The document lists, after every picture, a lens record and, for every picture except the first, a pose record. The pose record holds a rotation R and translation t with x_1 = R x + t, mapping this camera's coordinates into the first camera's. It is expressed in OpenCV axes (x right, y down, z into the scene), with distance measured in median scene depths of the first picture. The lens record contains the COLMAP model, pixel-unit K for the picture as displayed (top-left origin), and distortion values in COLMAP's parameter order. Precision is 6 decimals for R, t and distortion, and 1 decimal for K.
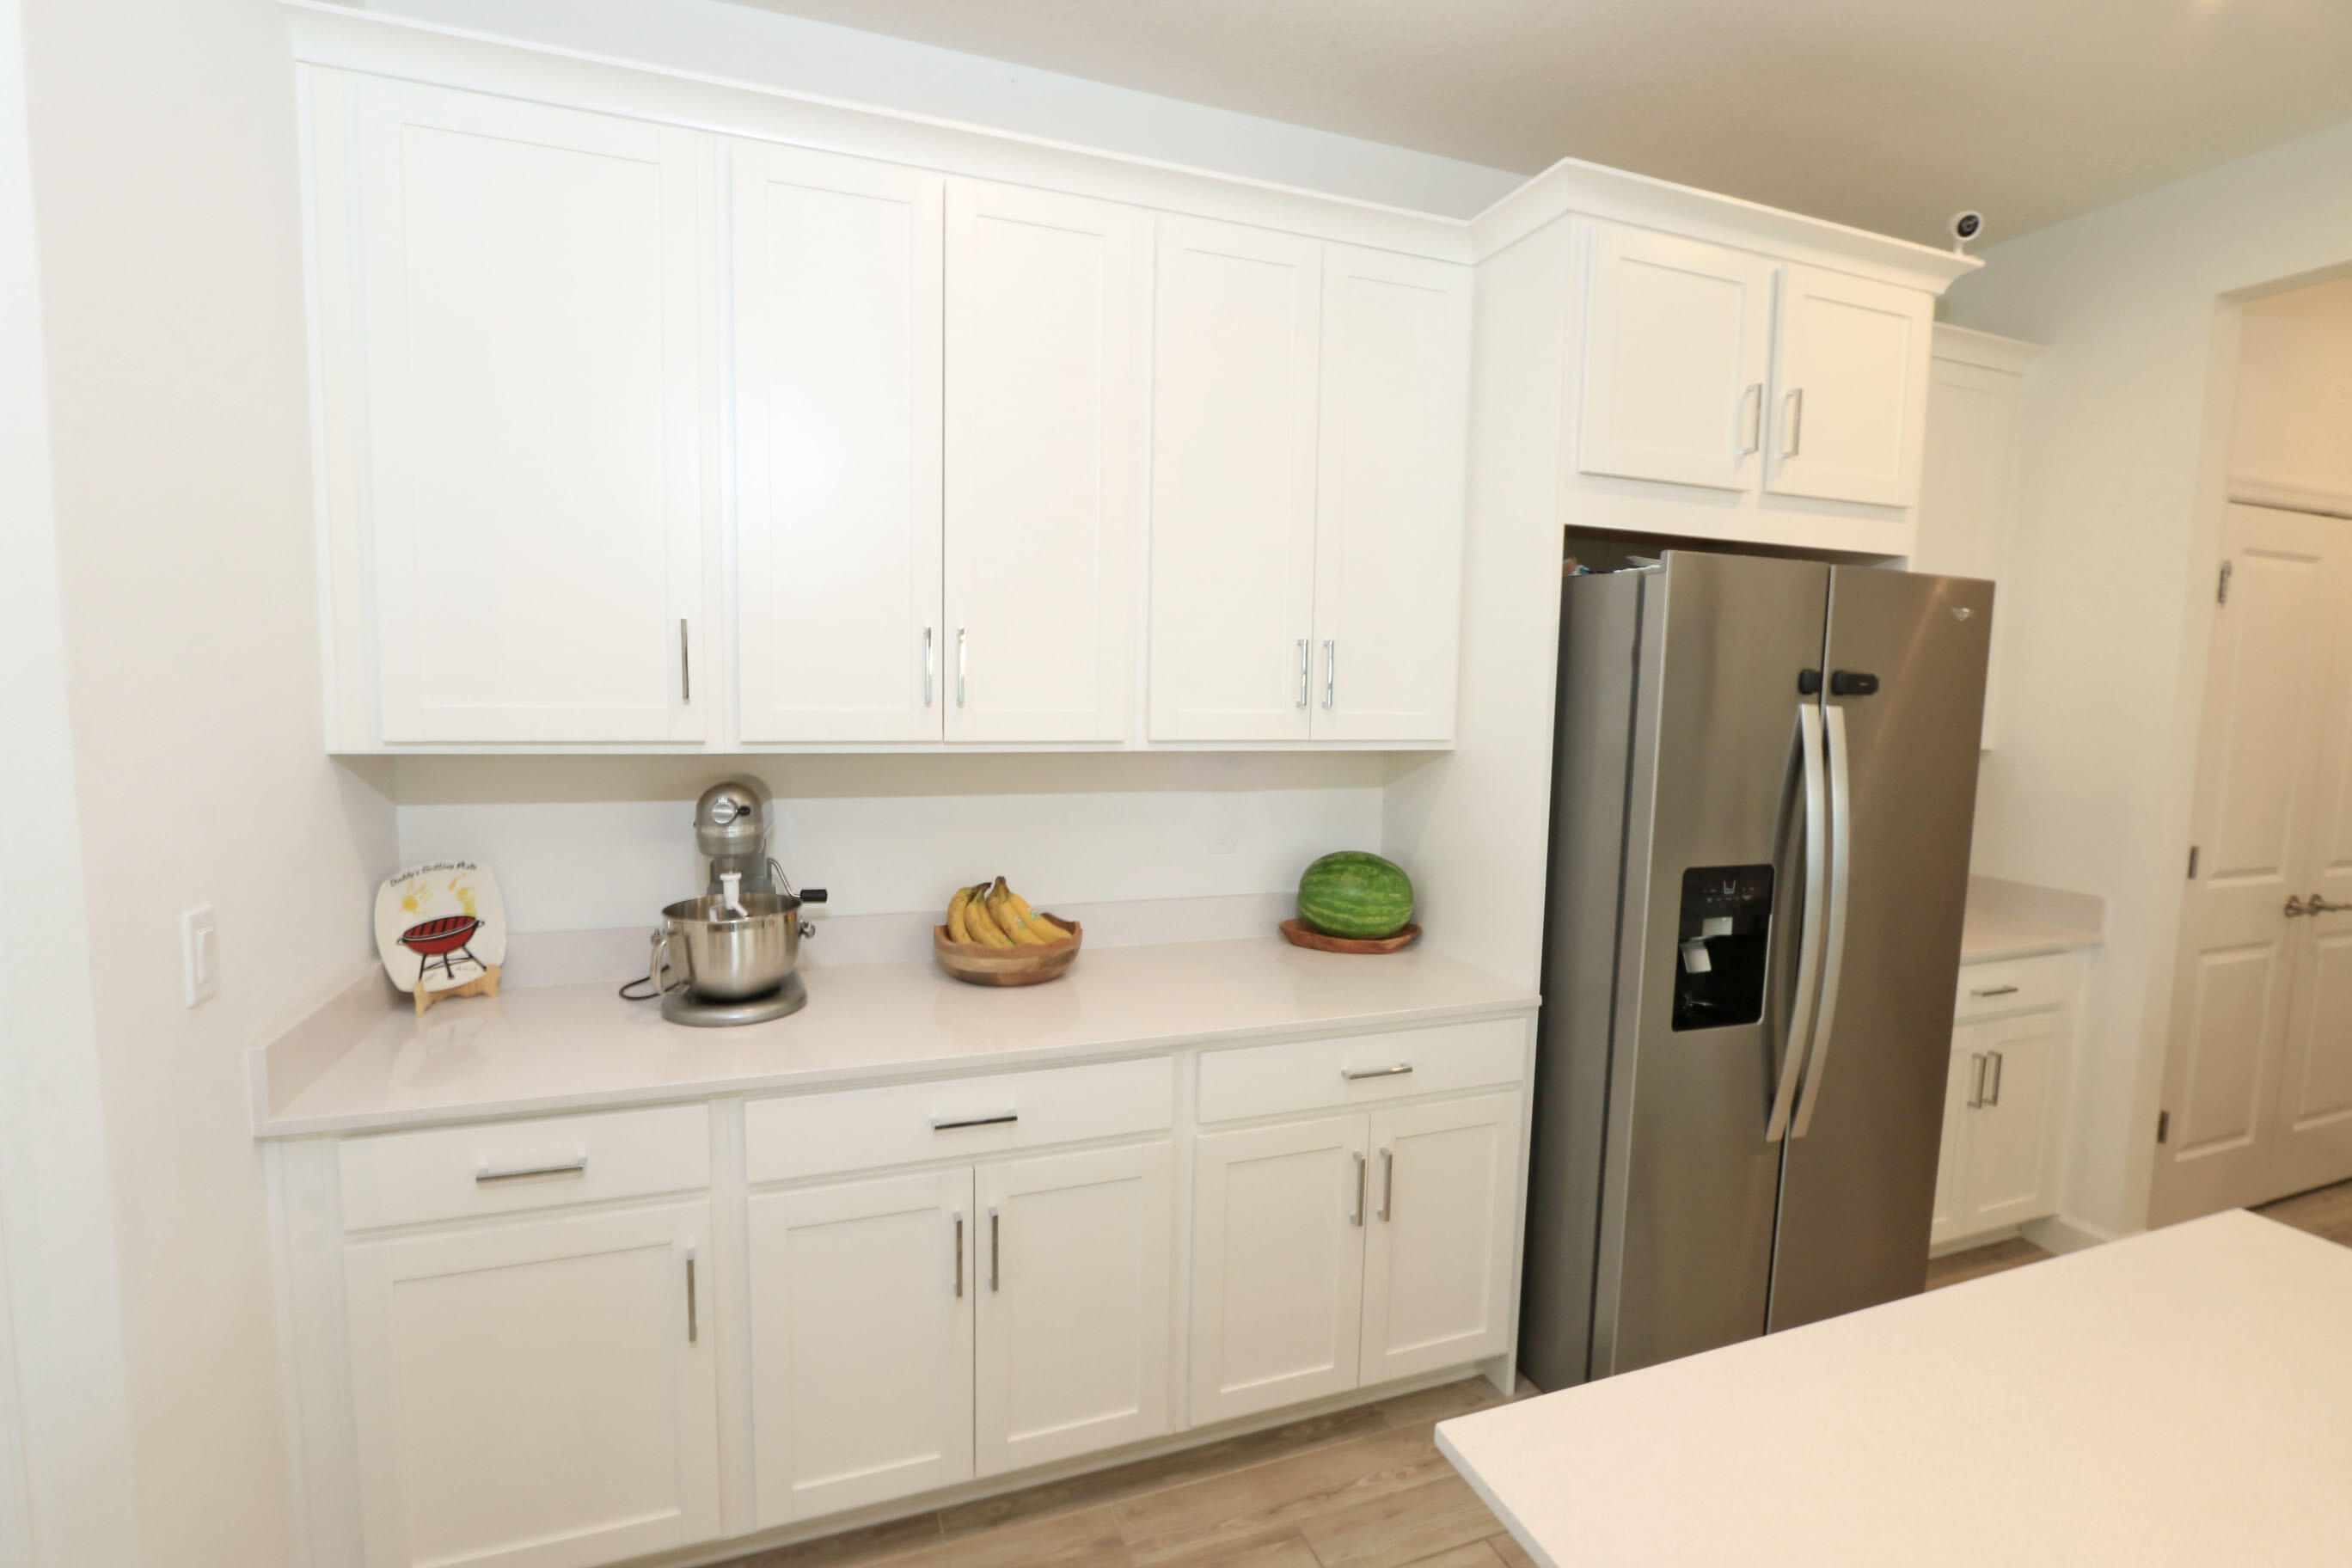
lens RADIAL K [[1074.1, 0, 1182.0], [0, 1074.1, 789.5], [0, 0, 1]] dist [-0.025975, 0.006773]
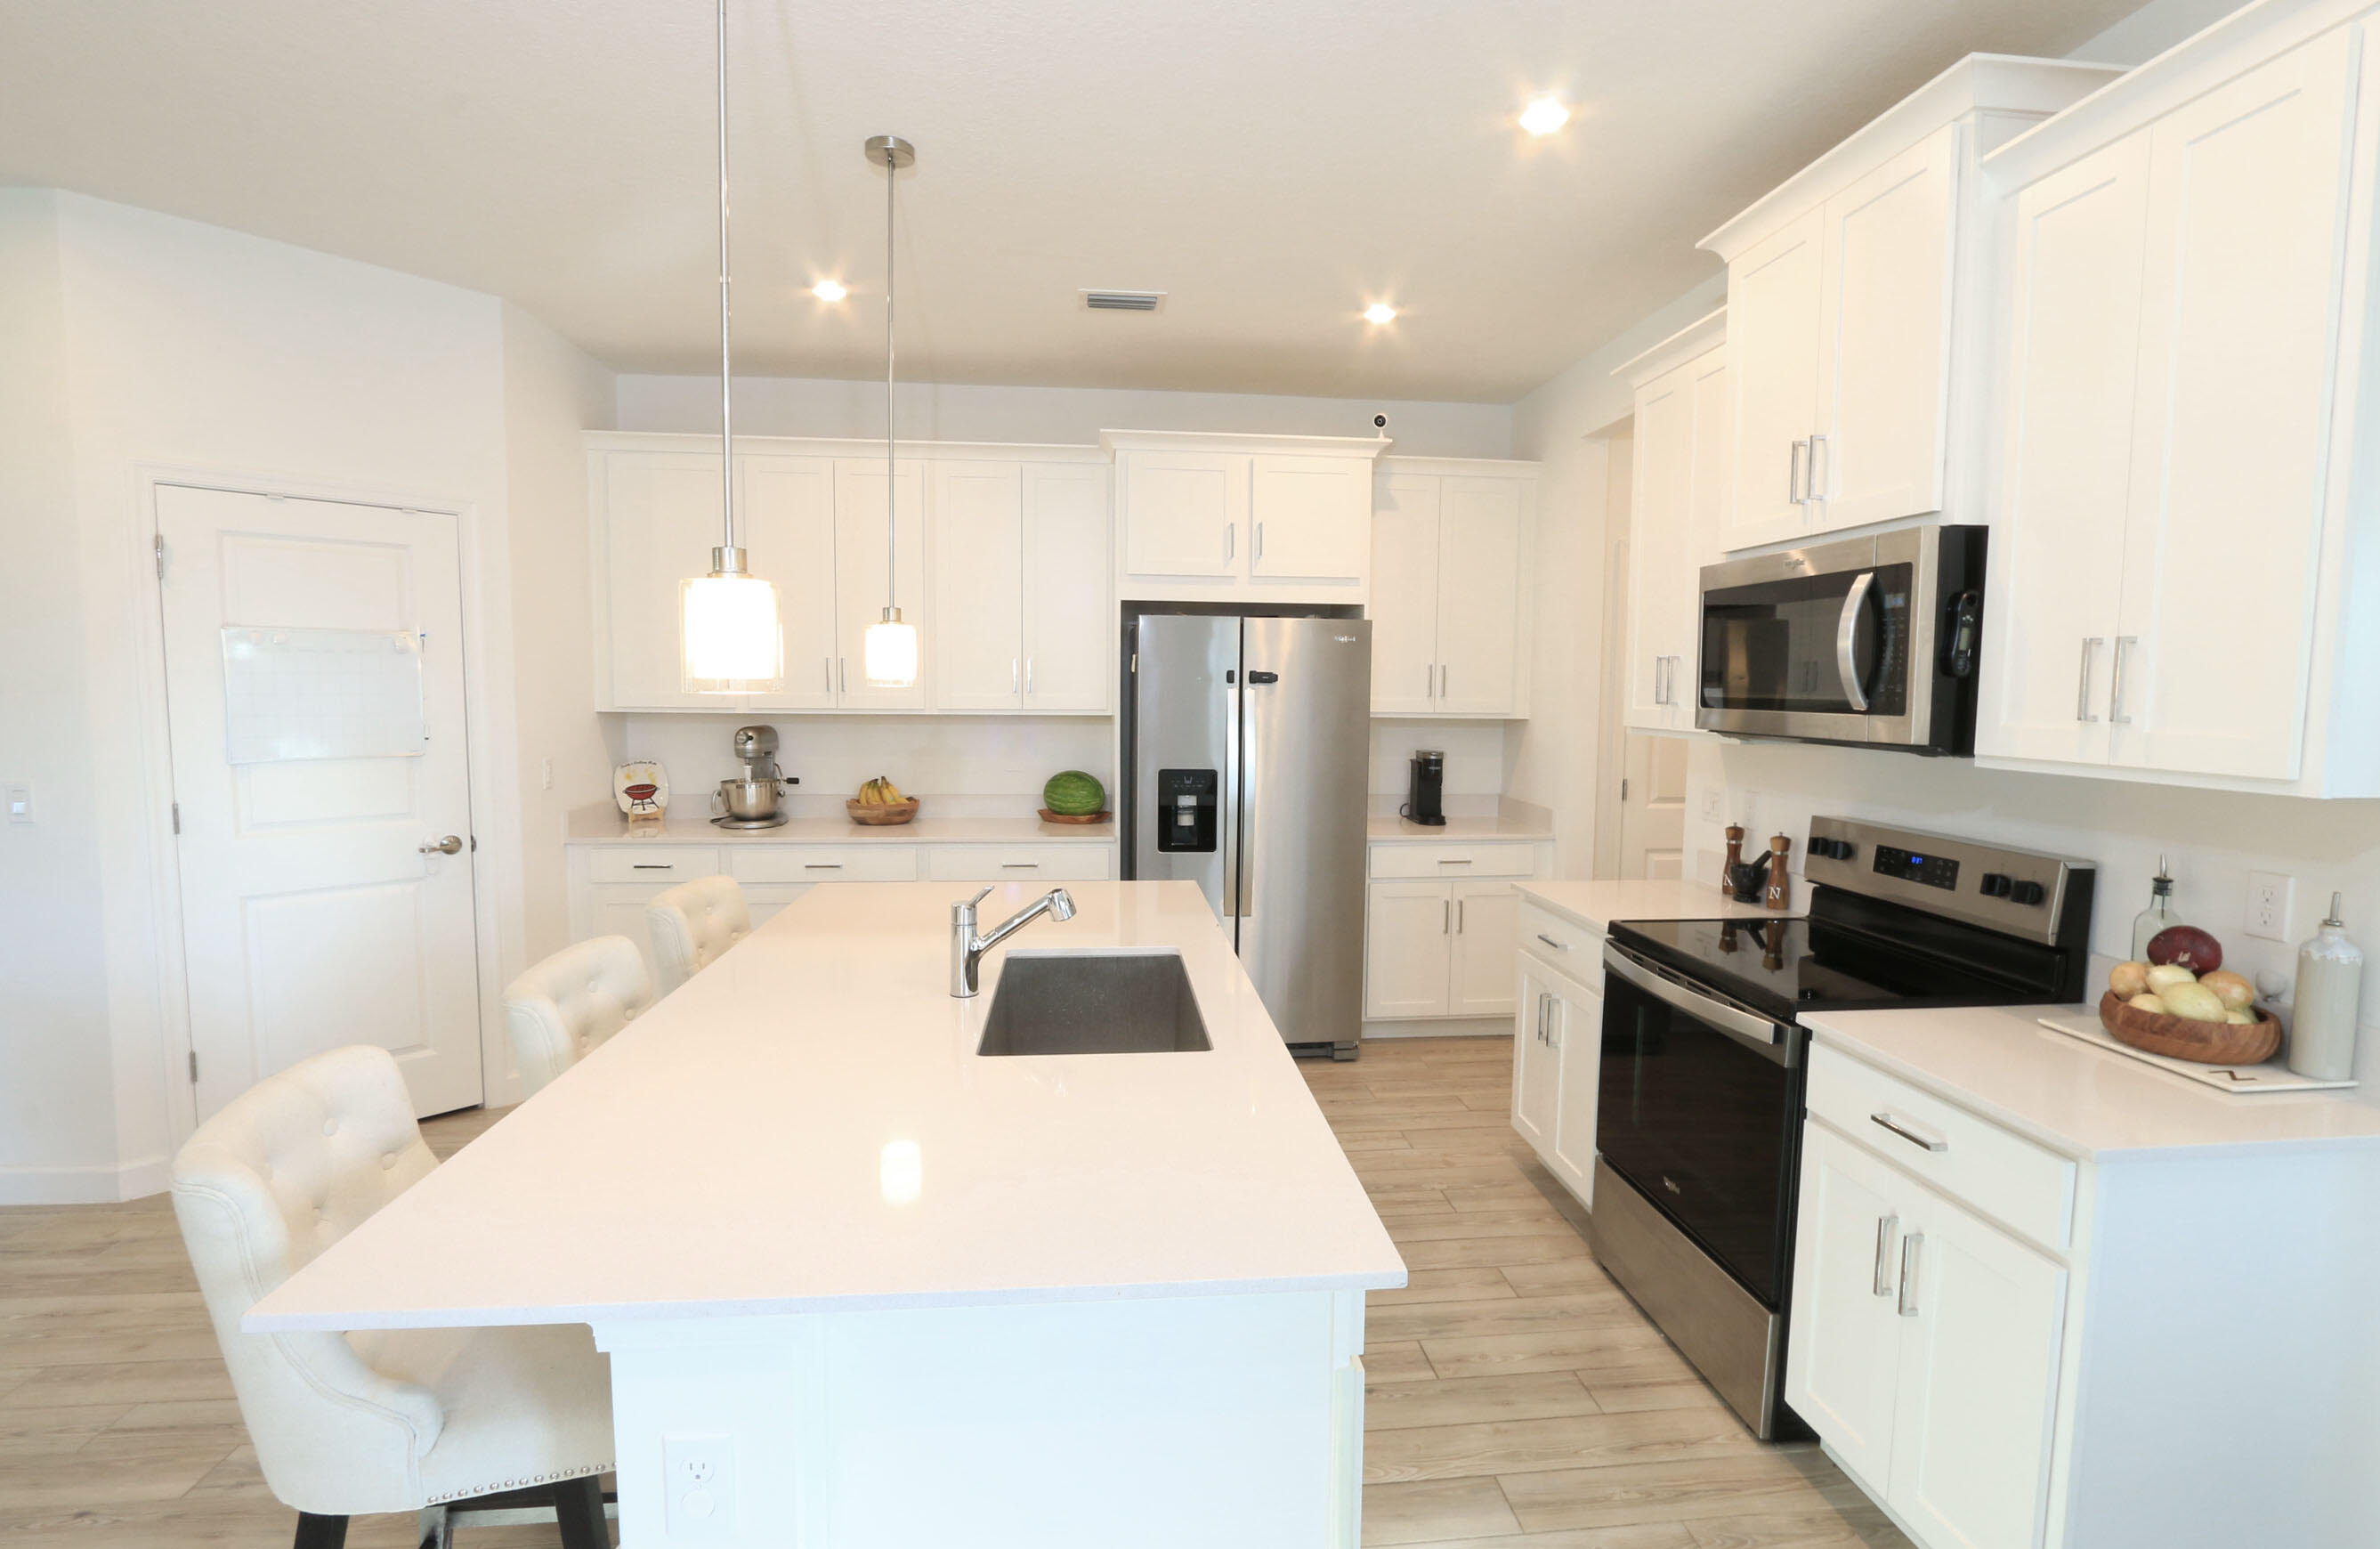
lens RADIAL K [[1119.8, 0, 1202.2], [0, 1119.8, 775.7], [0, 0, 1]] dist [-0.018804, 0.000914]
pose [[0.968945, 0.010991, -0.247034, 0.975169], [-0.015157, 0.999773, -0.014965, 0.105548], [0.246813, 0.018245, 0.968891, -0.947418]]
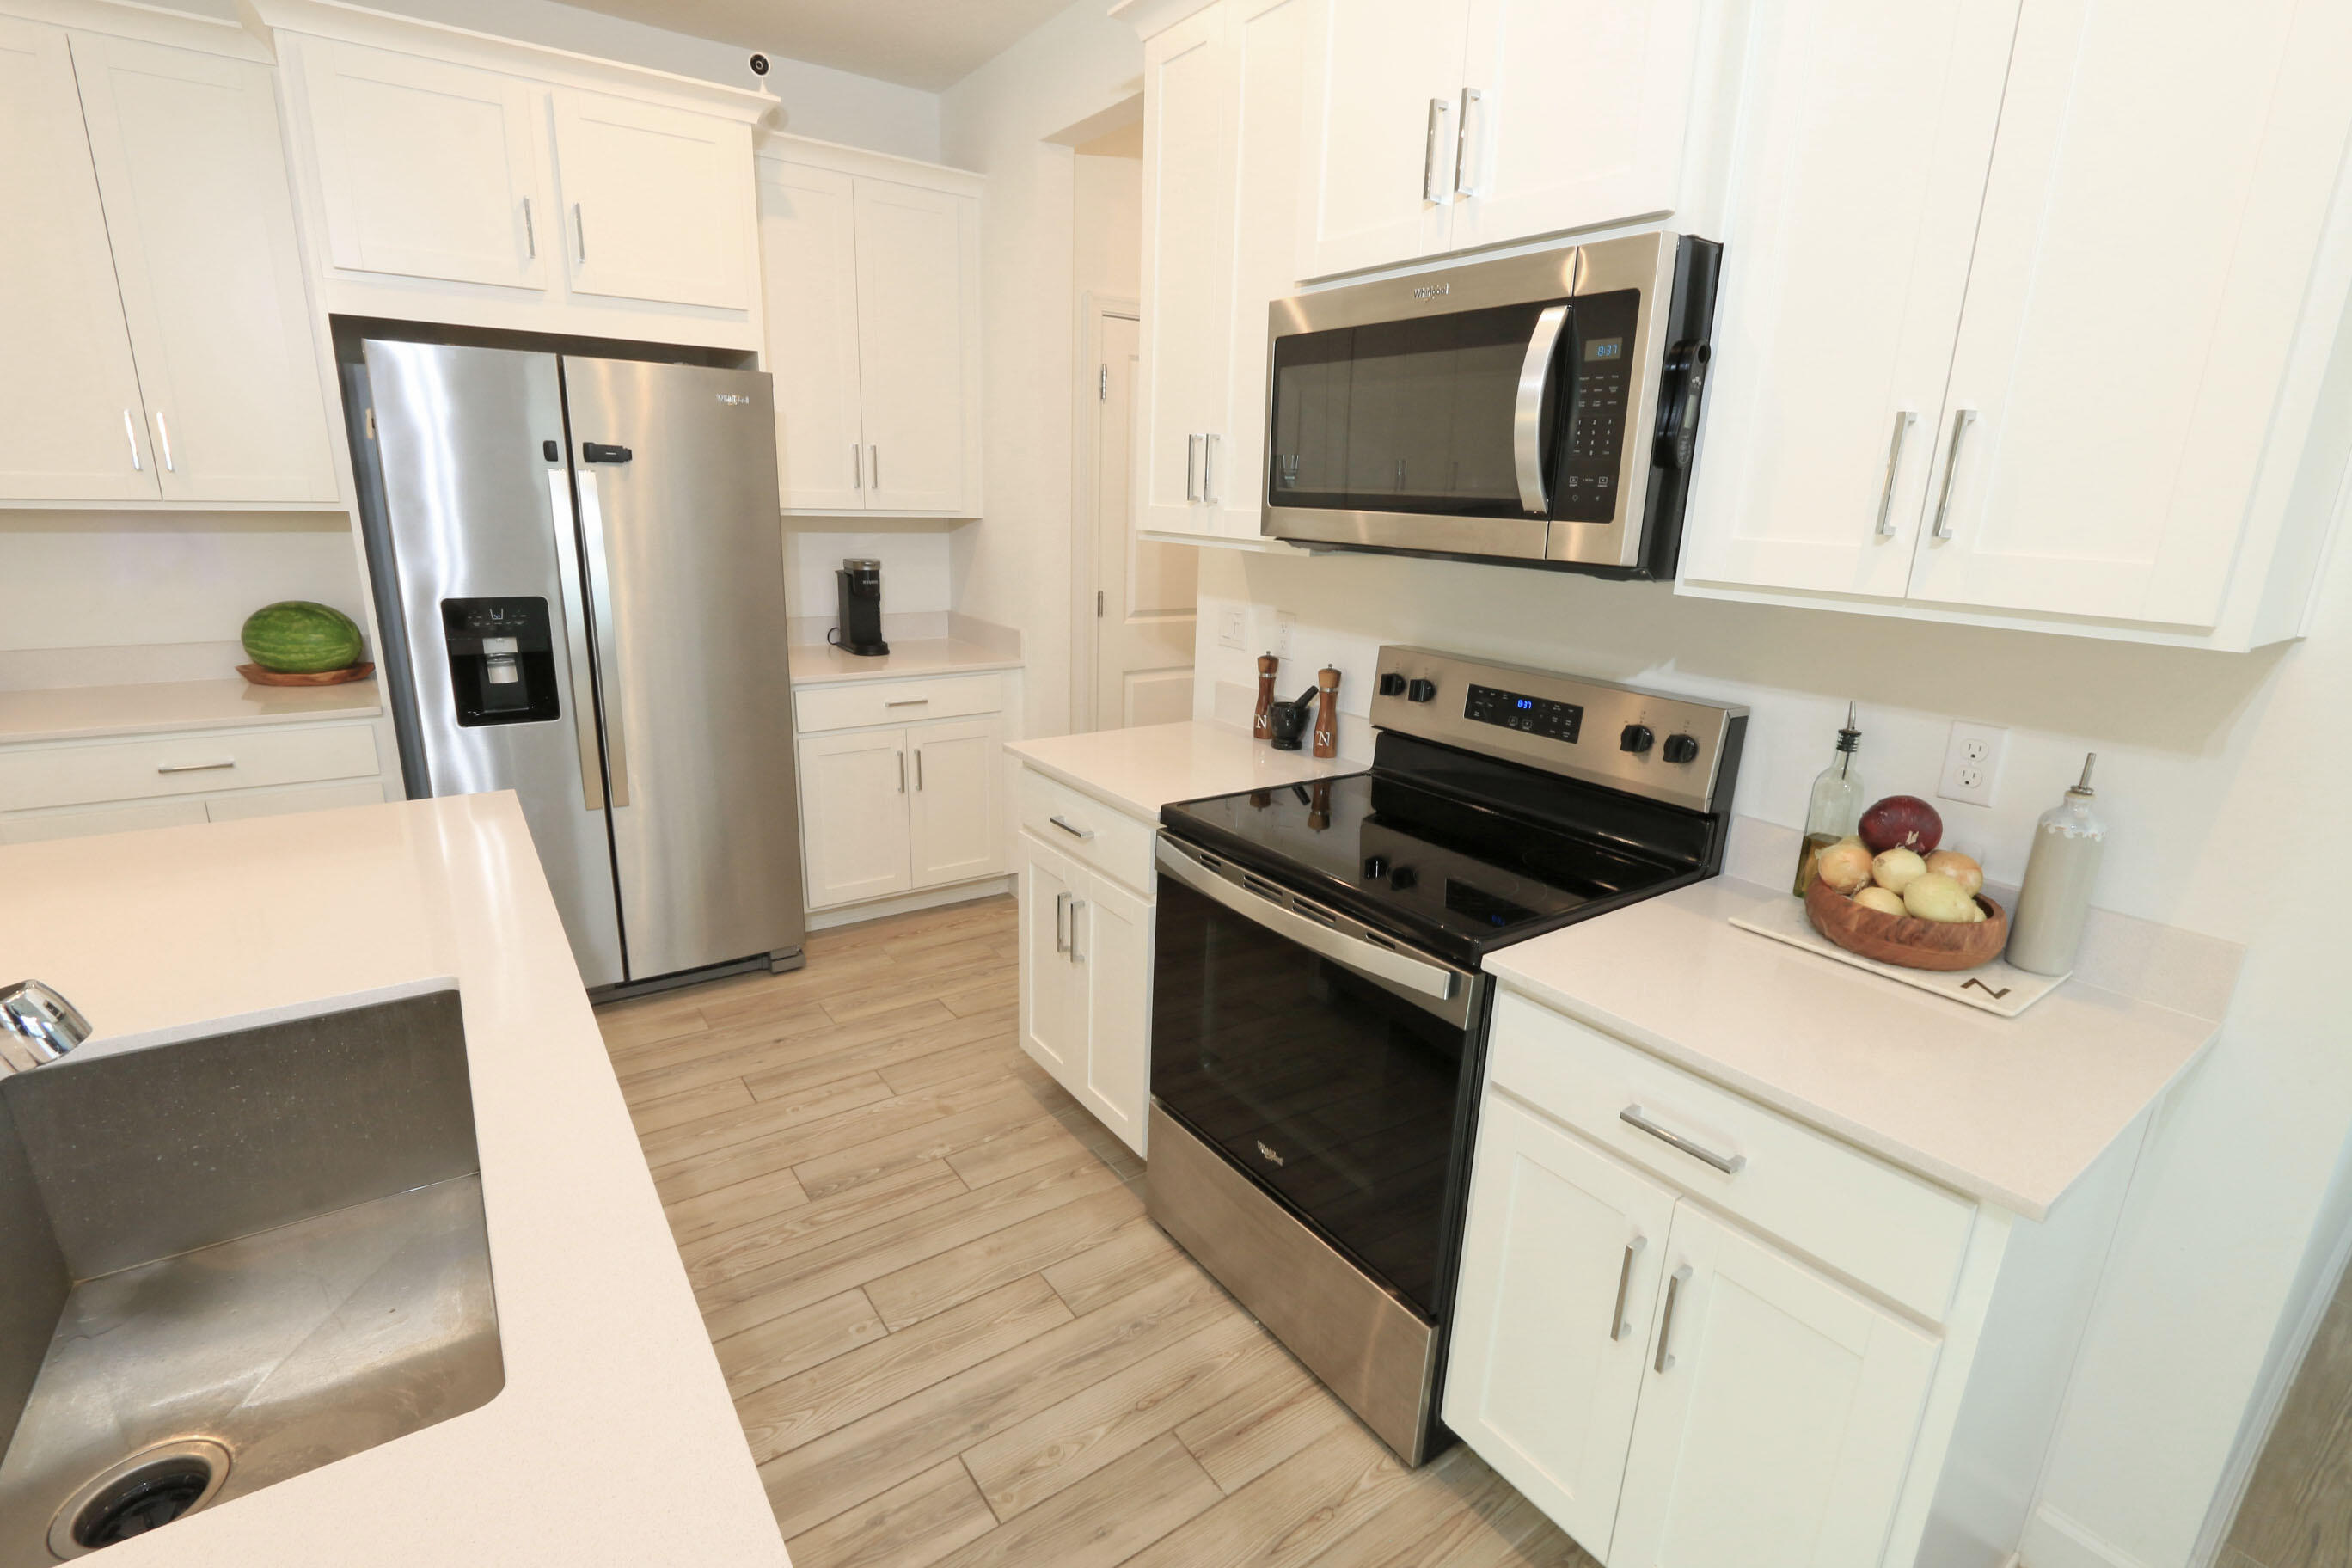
lens RADIAL K [[1079.9, 0, 1182.1], [0, 1079.9, 785.4], [0, 0, 1]] dist [-0.026411, 0.007230]
pose [[0.966176, -0.056911, 0.251526, 0.902583], [0.011315, 0.983761, 0.179125, 0.067002], [-0.257636, -0.170220, 0.951130, -0.445998]]
